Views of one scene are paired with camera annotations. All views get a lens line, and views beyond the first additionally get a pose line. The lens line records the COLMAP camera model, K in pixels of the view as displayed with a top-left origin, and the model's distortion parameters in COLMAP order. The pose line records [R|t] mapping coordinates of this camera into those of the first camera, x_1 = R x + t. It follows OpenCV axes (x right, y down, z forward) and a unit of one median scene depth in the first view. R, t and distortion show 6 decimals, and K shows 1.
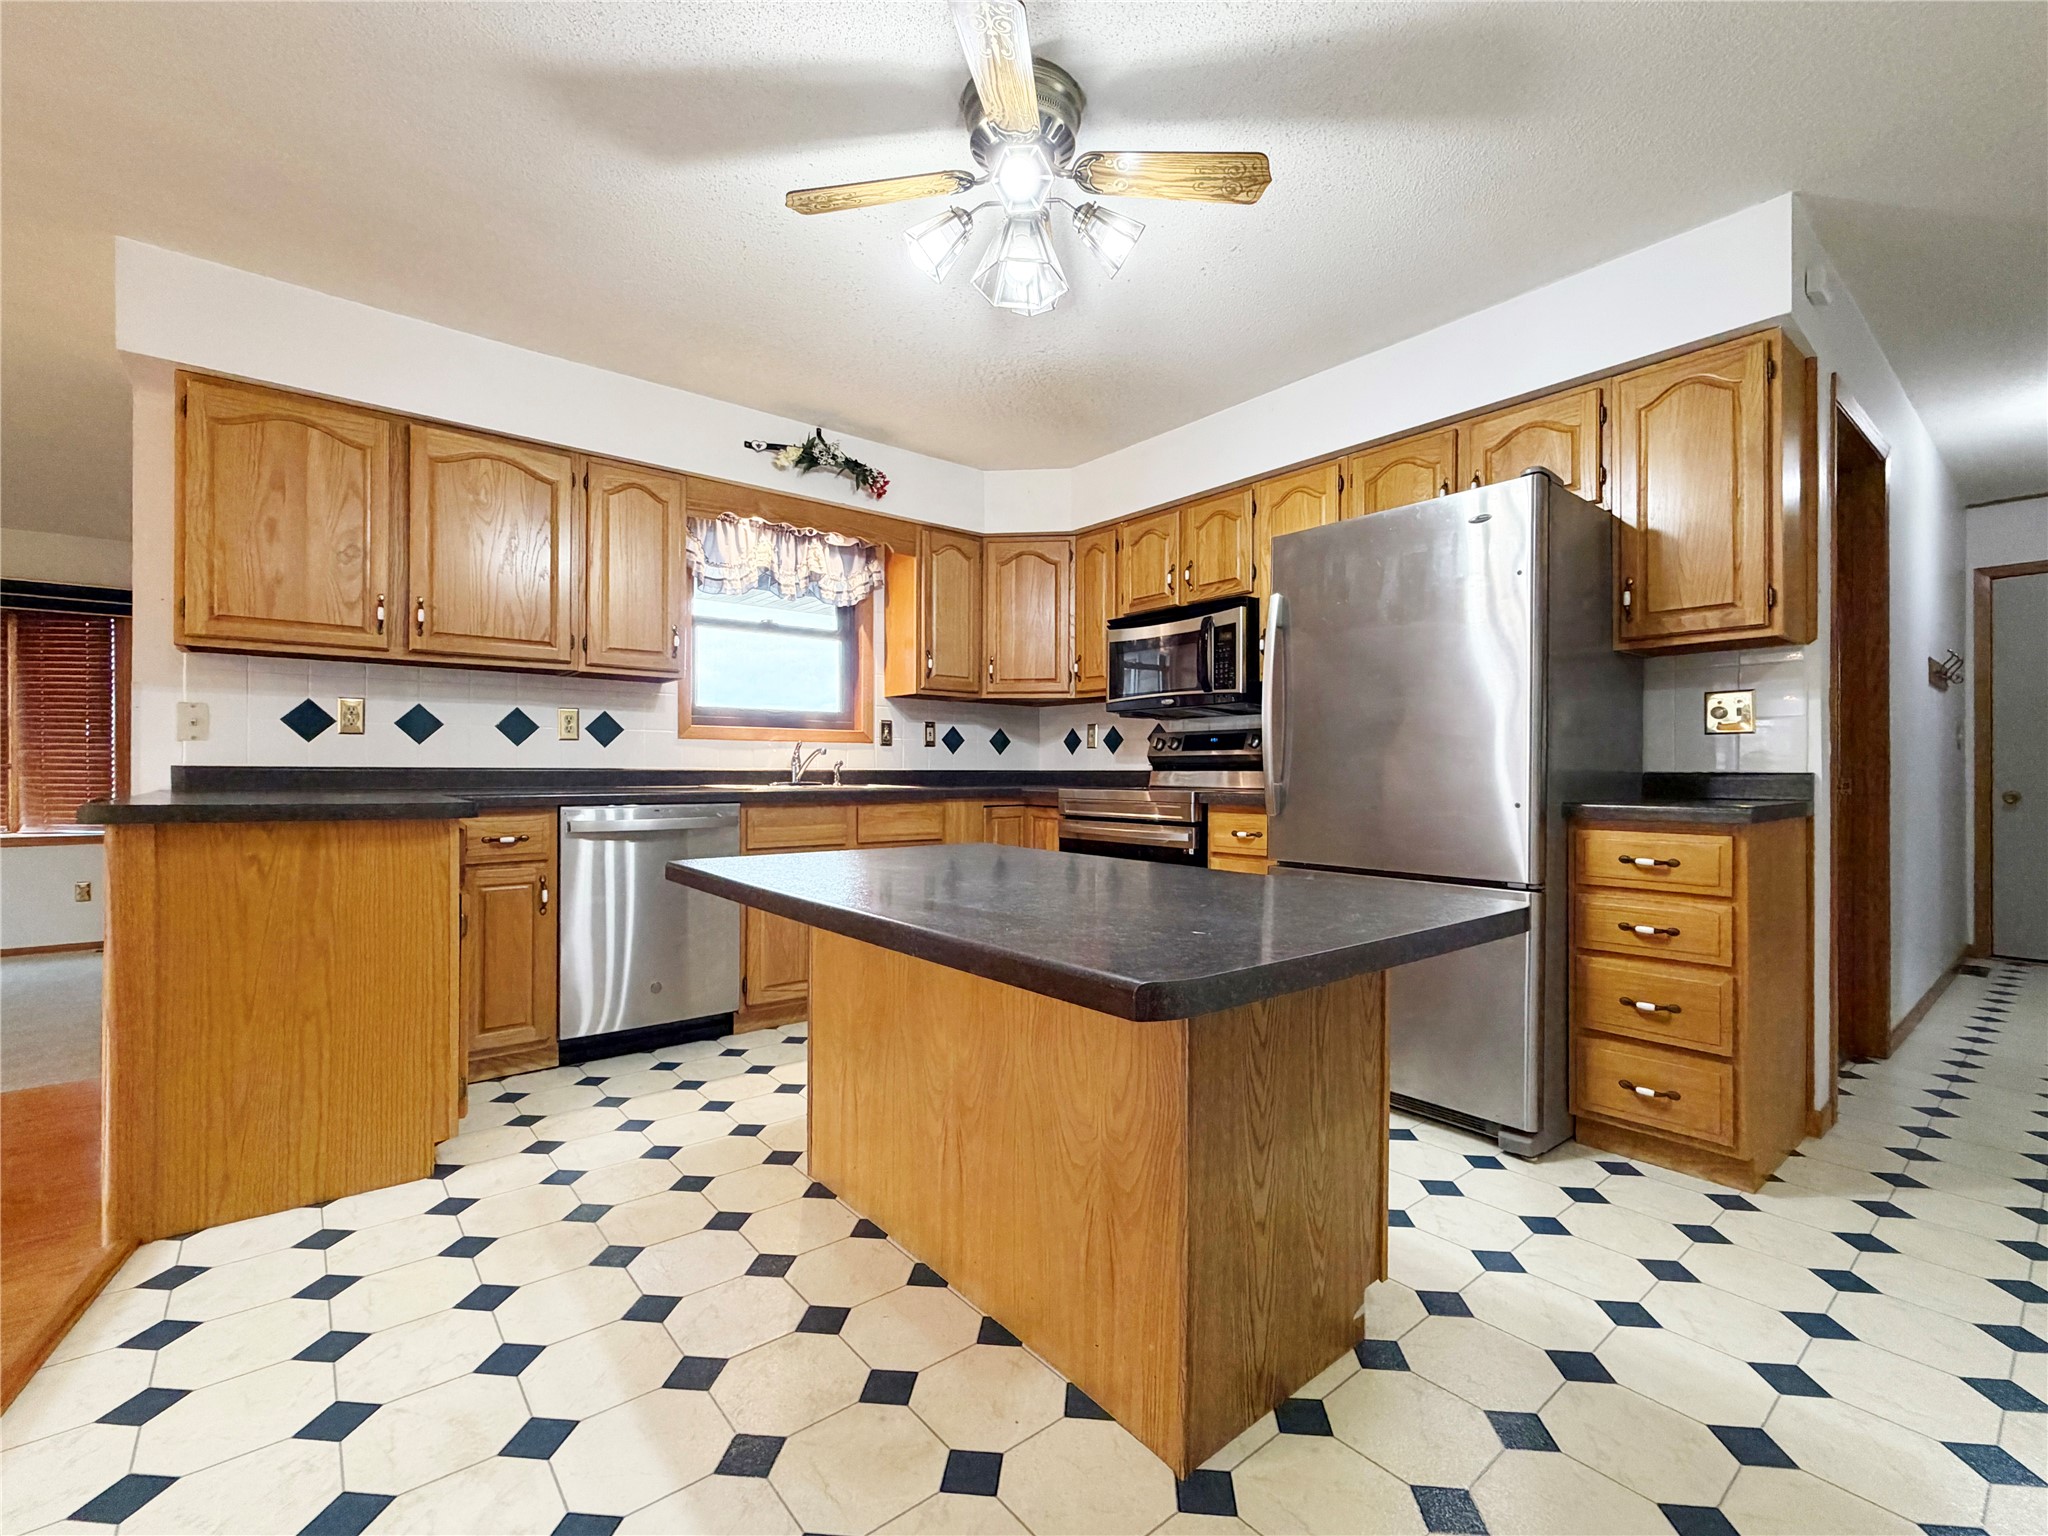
lens RADIAL K [[895.2, 0, 1025.1], [0, 895.2, 763.8], [0, 0, 1]] dist [-0.003355, -0.000881]
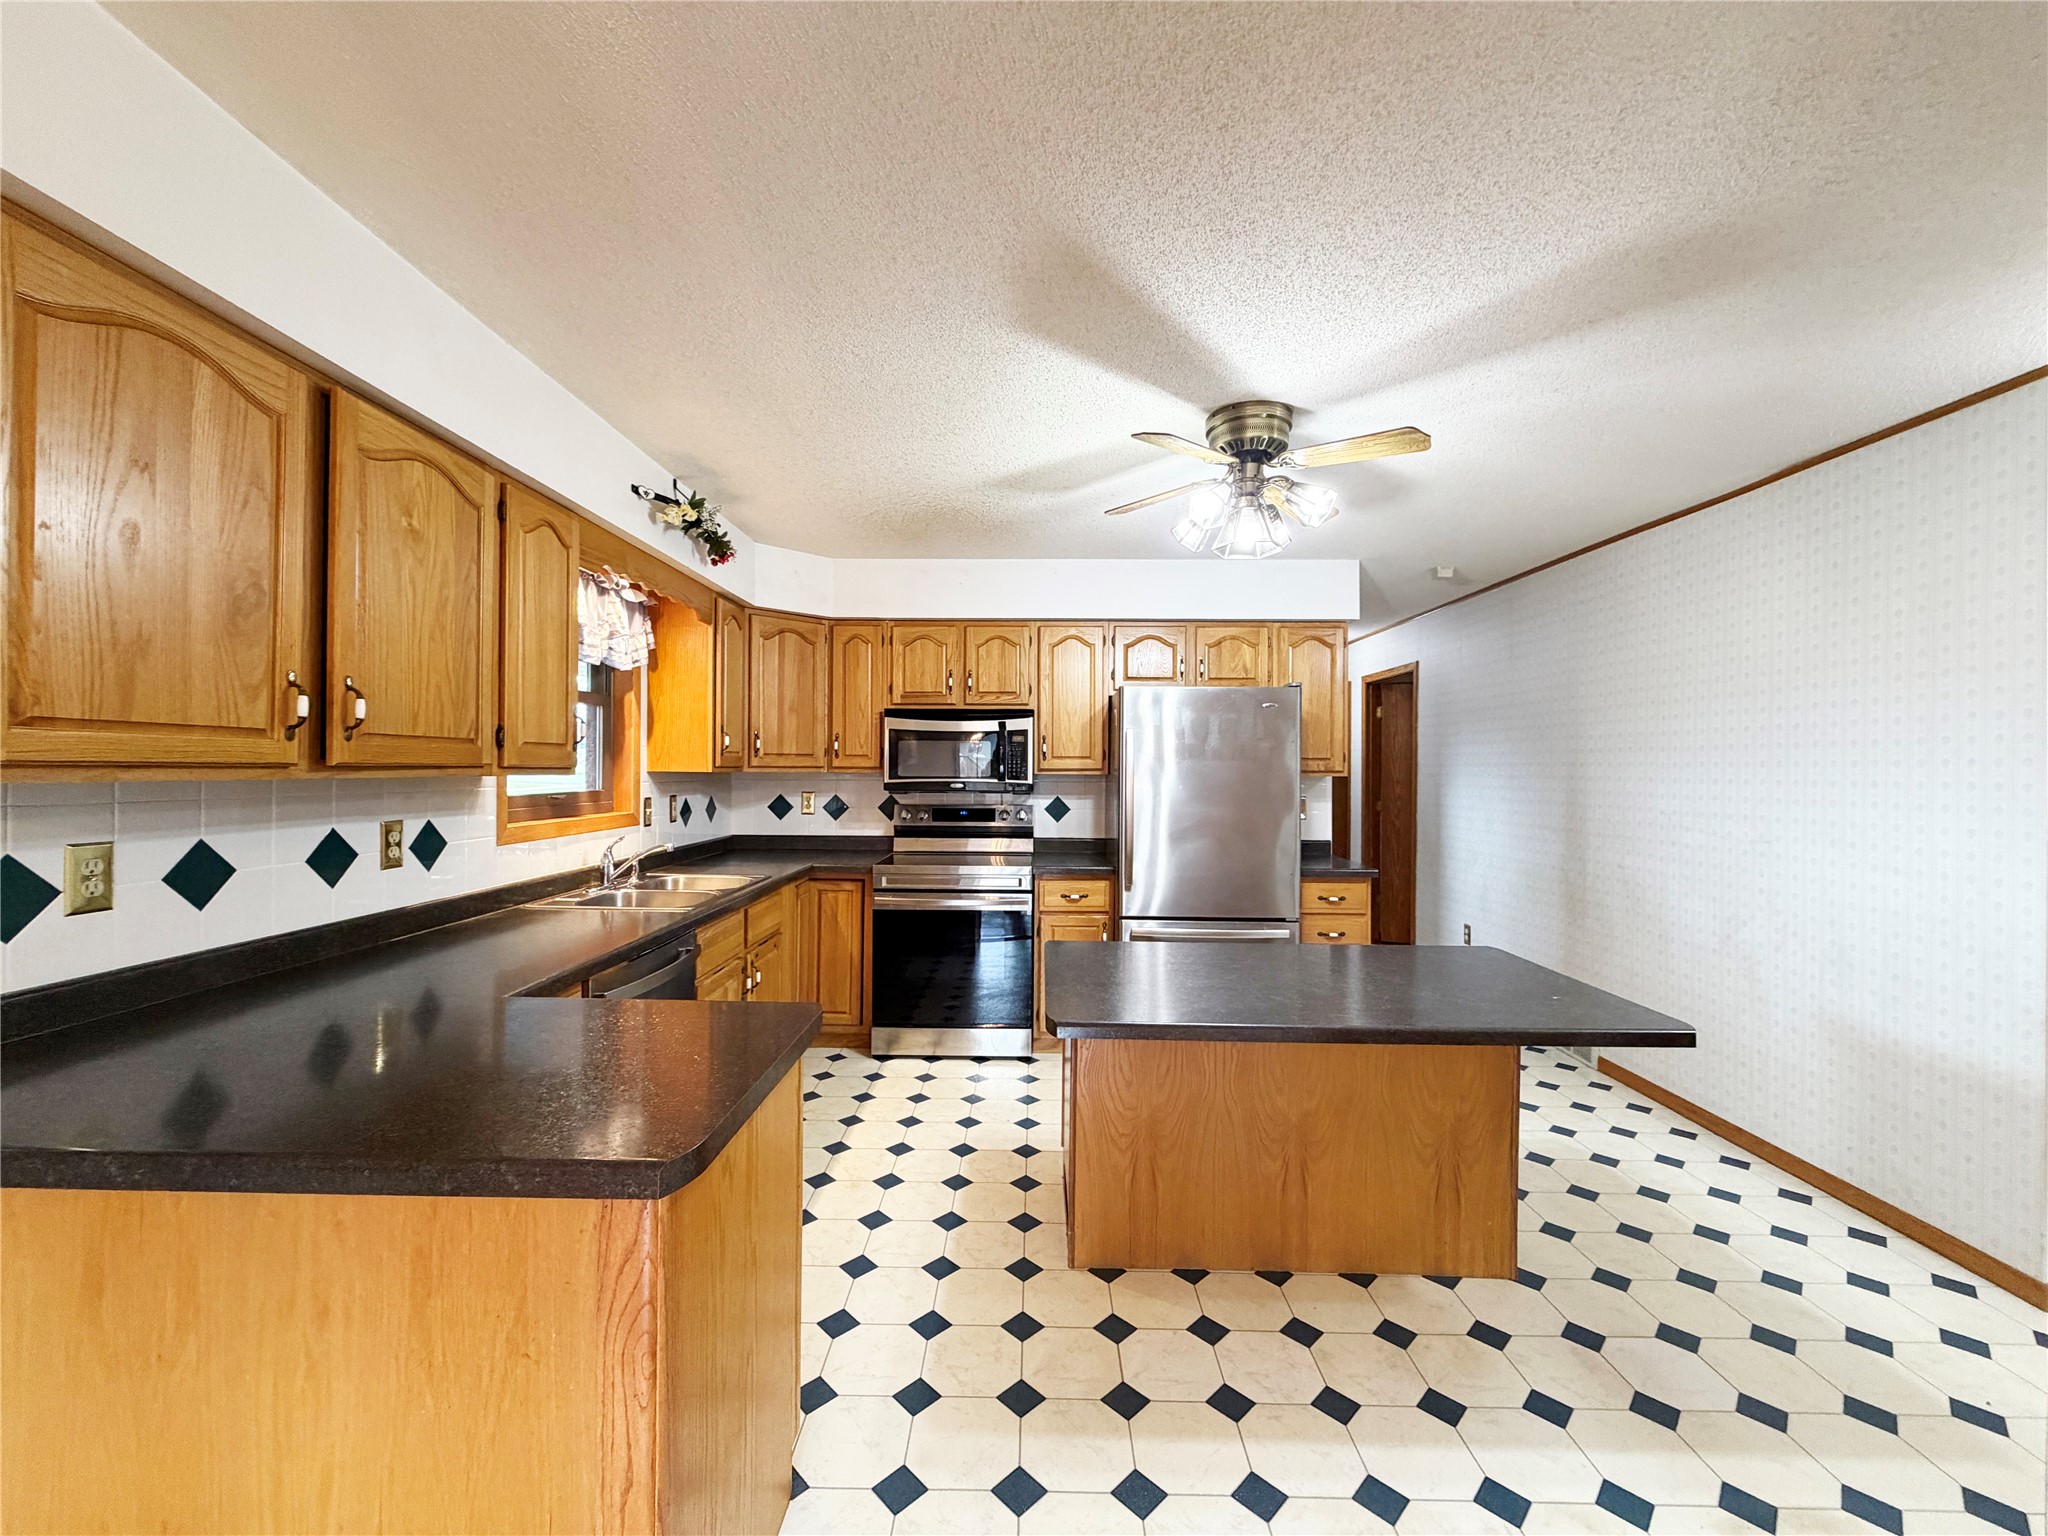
lens RADIAL K [[817.9, 0, 1021.5], [0, 817.9, 758.9], [0, 0, 1]] dist [0.006152, 0.000064]
pose [[0.647458, 0.009401, 0.762043, -0.731574], [-0.011460, 0.999931, -0.002599, -0.121723], [-0.762015, -0.007051, 0.647521, 0.260395]]
